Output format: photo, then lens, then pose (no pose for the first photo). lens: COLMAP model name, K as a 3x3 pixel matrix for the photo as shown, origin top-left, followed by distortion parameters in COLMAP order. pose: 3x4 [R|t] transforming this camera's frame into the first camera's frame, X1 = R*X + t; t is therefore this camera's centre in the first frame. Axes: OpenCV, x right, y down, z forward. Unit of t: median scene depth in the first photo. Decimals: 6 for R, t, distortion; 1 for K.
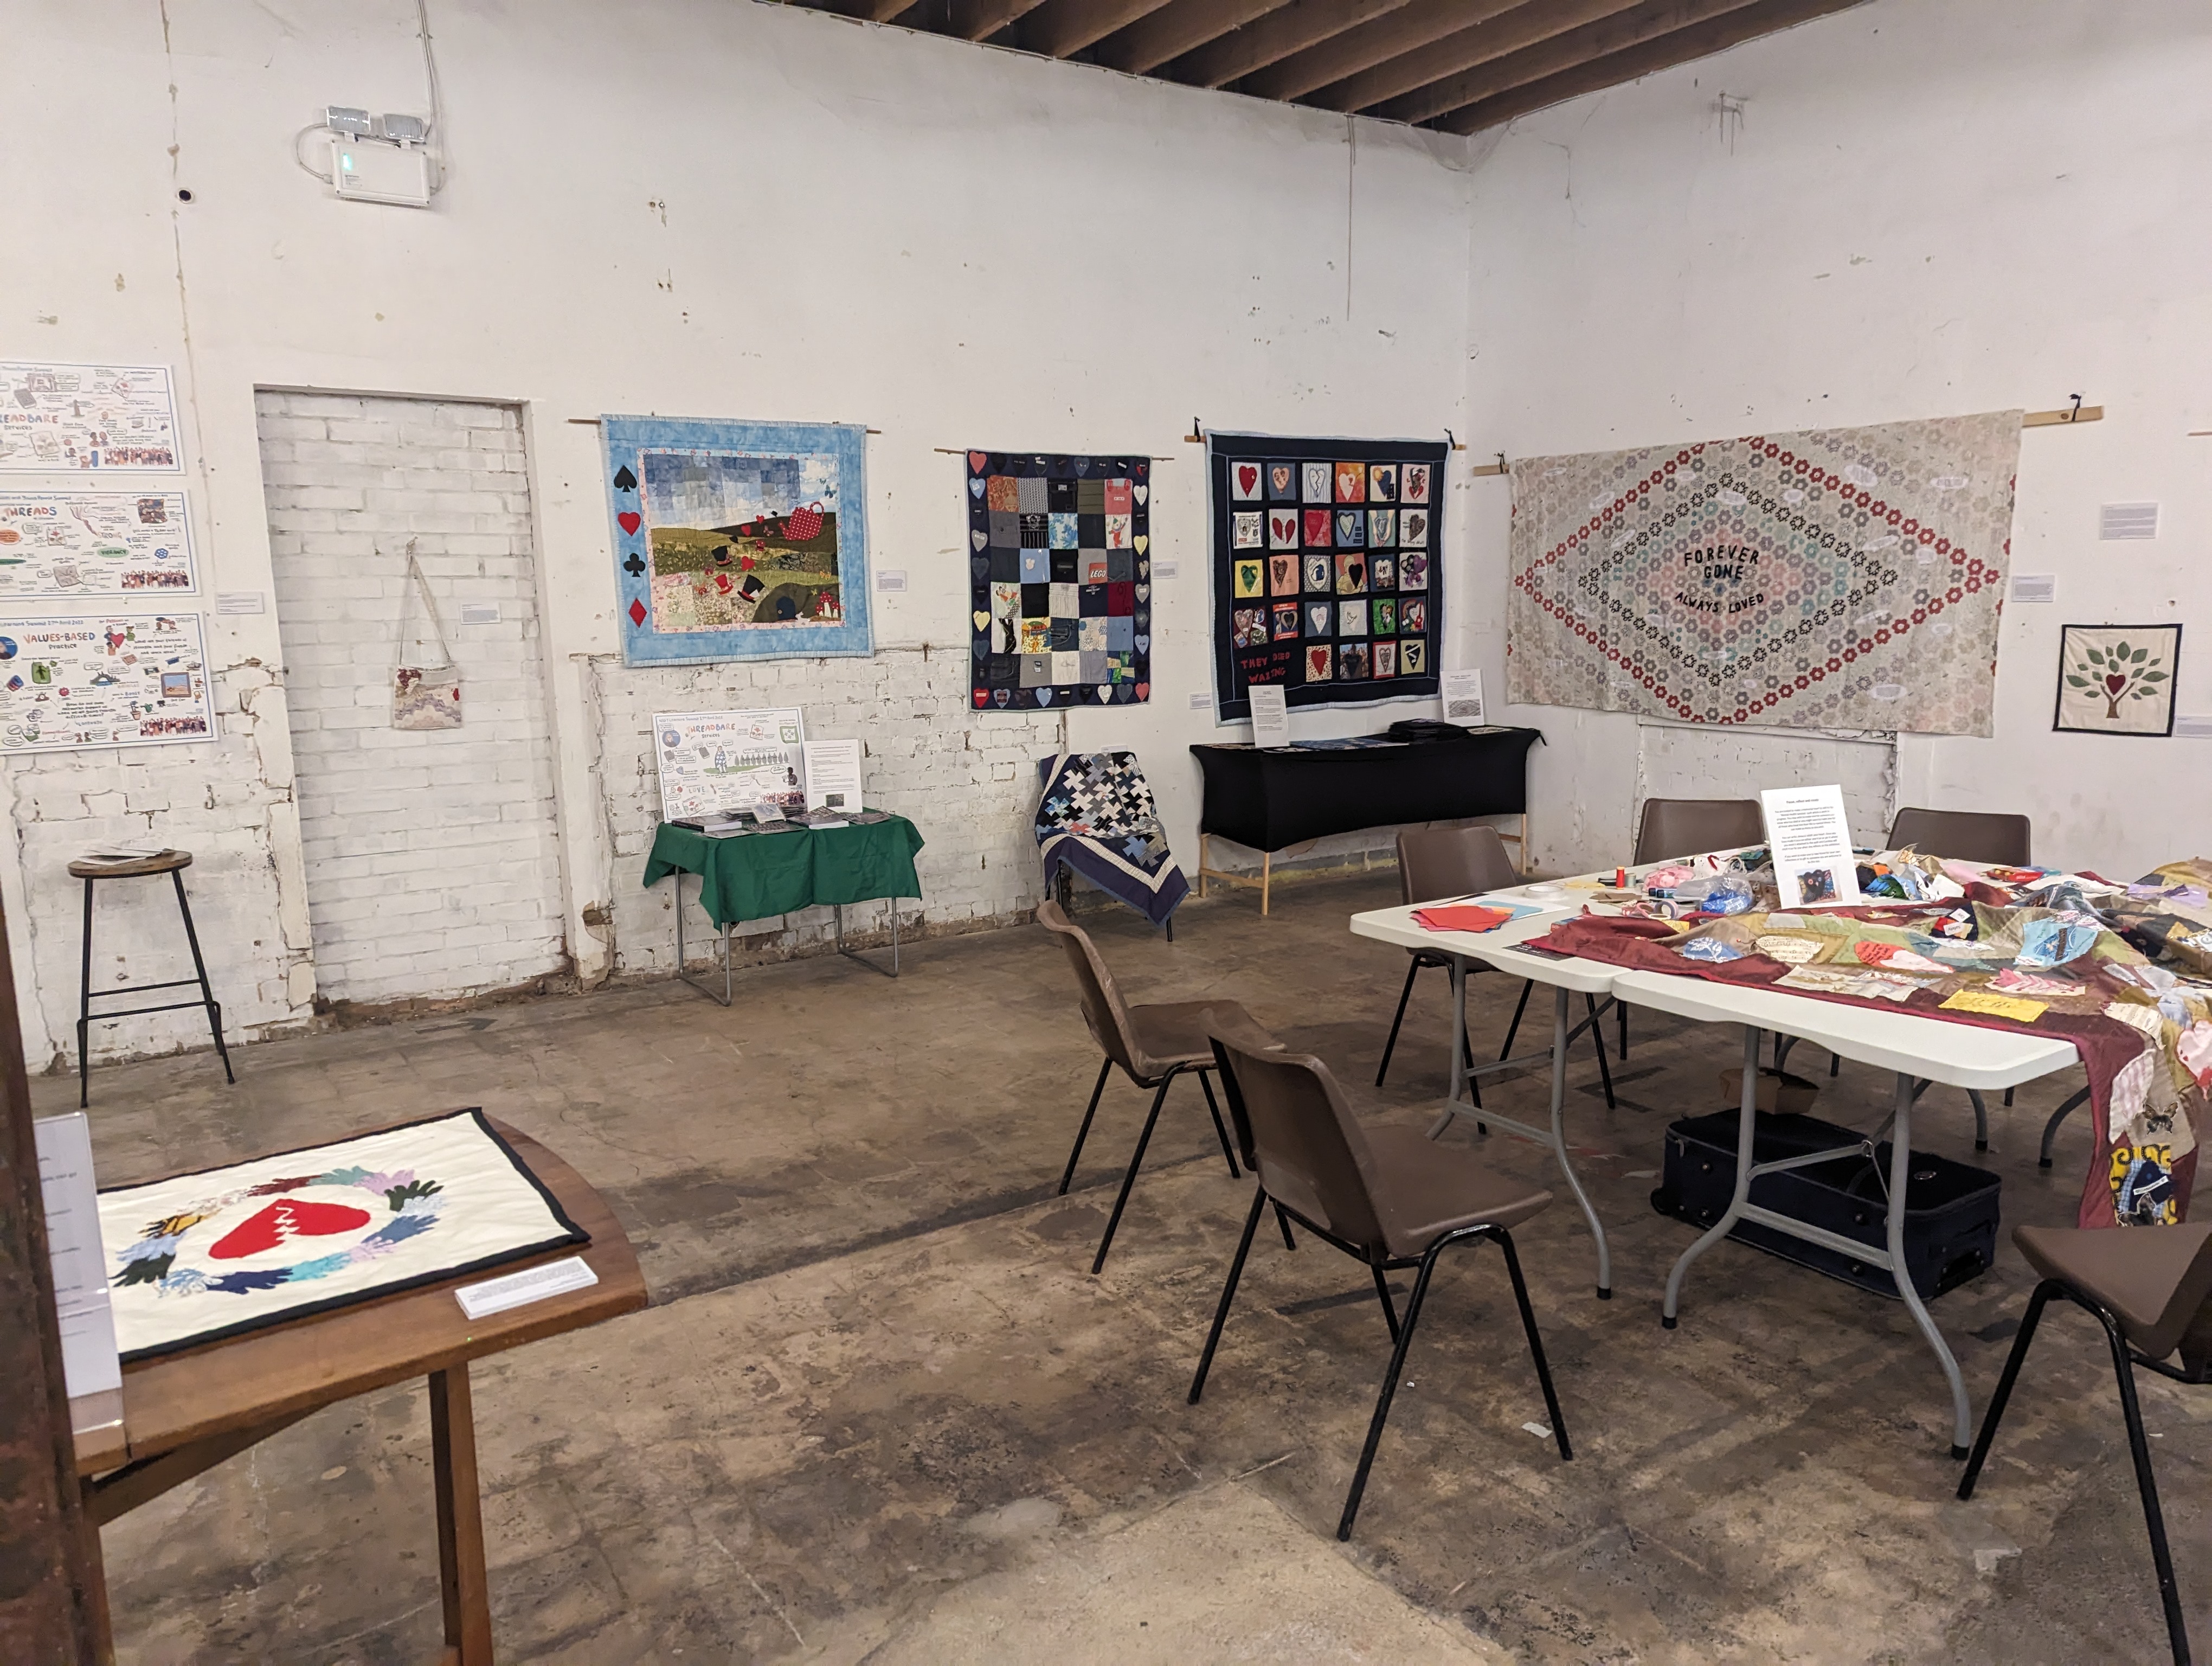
lens RADIAL K [[1556.1, 0, 1181.0], [0, 1556.1, 822.5], [0, 0, 1]] dist [0.045759, -0.036305]
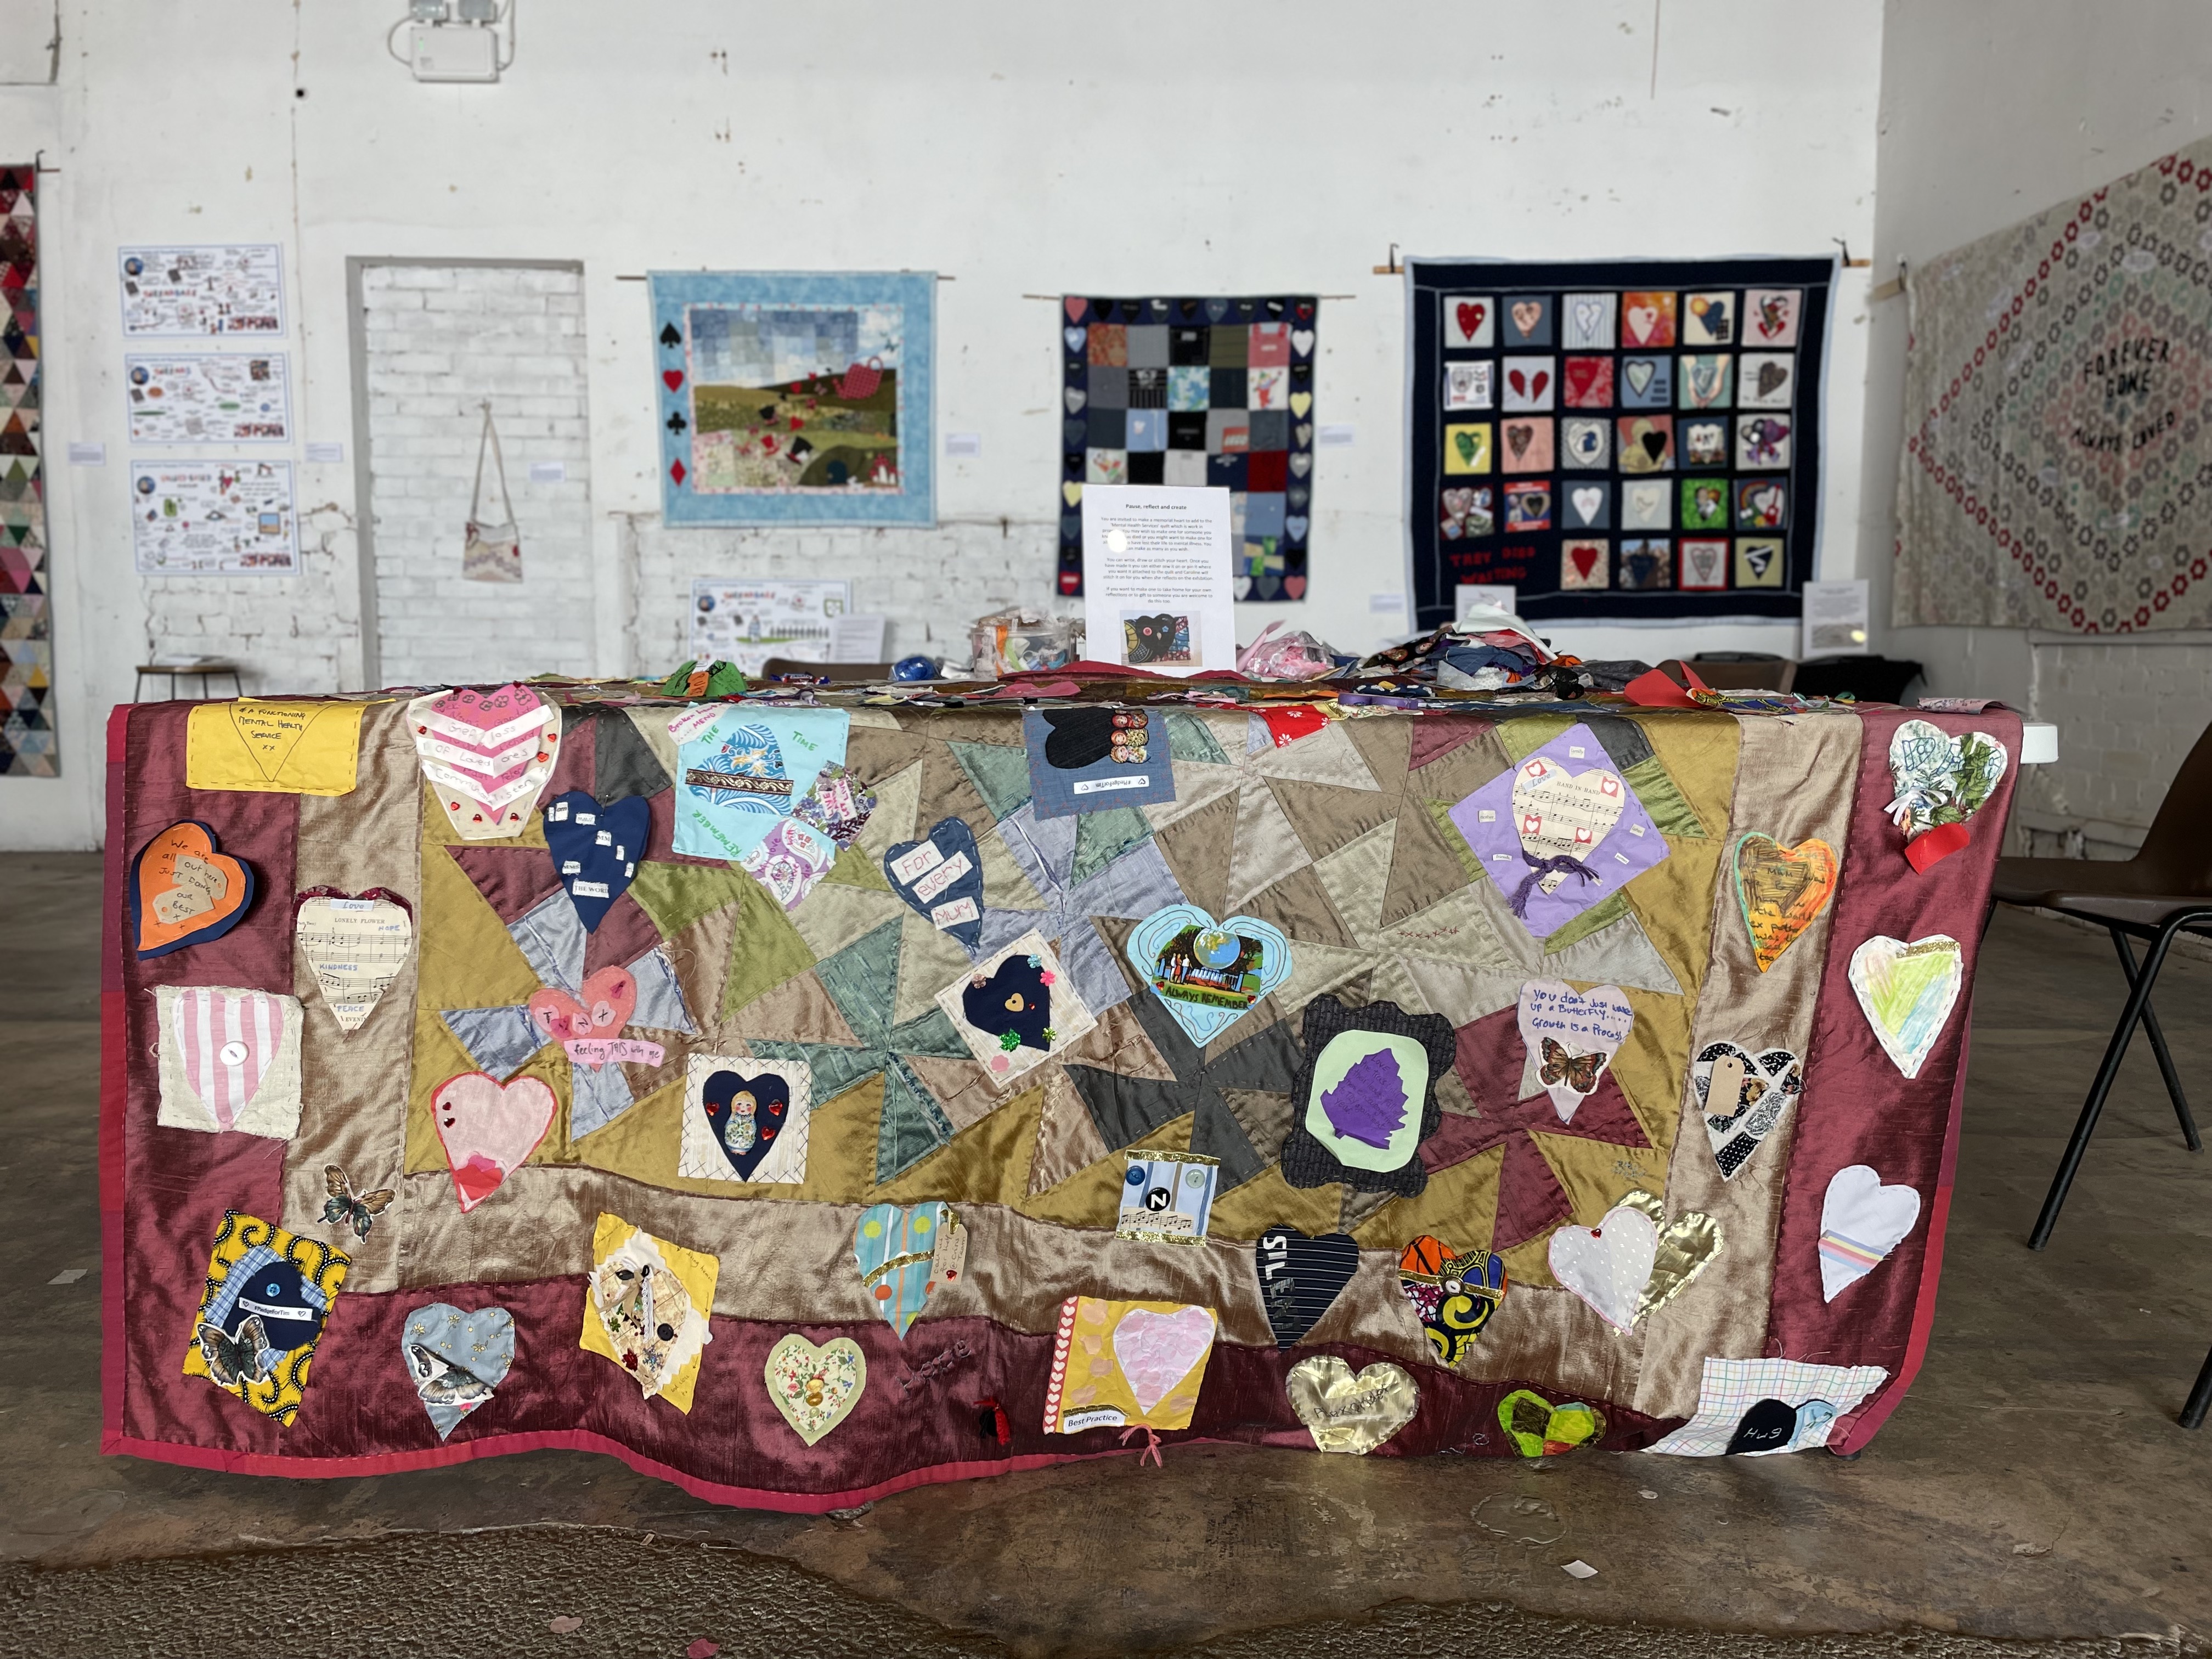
lens RADIAL K [[1696.5, 0, 1117.3], [0, 1696.5, 798.9], [0, 0, 1]] dist [0.080350, -0.101355]
pose [[0.825446, 0.066657, -0.560532, 0.459526], [-0.099624, 0.994619, -0.028430, 0.067559], [0.555621, 0.079310, 0.827645, 0.262892]]
